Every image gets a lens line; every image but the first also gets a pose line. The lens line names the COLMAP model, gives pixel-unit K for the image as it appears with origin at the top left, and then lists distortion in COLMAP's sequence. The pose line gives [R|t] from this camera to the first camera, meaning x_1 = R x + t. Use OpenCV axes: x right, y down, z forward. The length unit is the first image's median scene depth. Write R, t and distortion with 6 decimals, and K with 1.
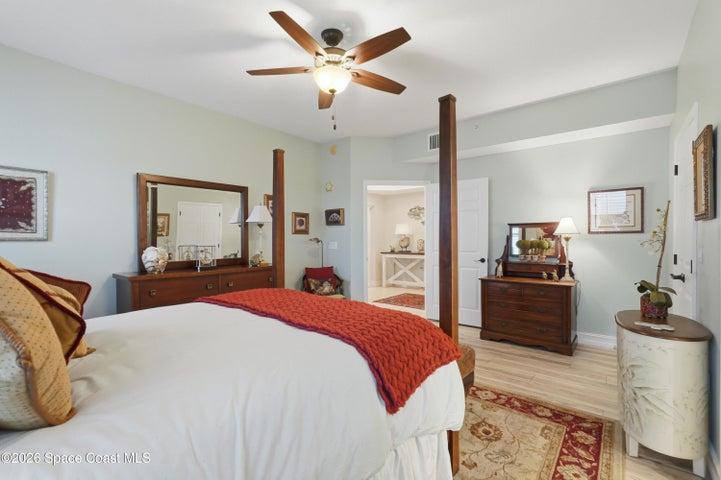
lens RADIAL K [[322.7, 0, 362.1], [0, 322.7, 238.7], [0, 0, 1]] dist [-0.003744, 0.002936]
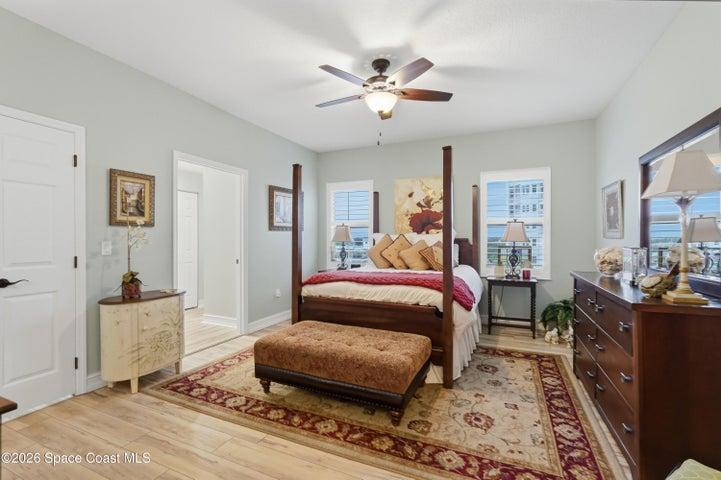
lens RADIAL K [[322.7, 0, 358.7], [0, 322.7, 239.3], [0, 0, 1]] dist [-0.003744, 0.002936]
pose [[-0.965734, 0.010472, -0.259321, 0.283468], [0.011170, 0.999937, -0.001218, 0.008049], [0.259292, -0.004073, -0.965790, 2.086945]]
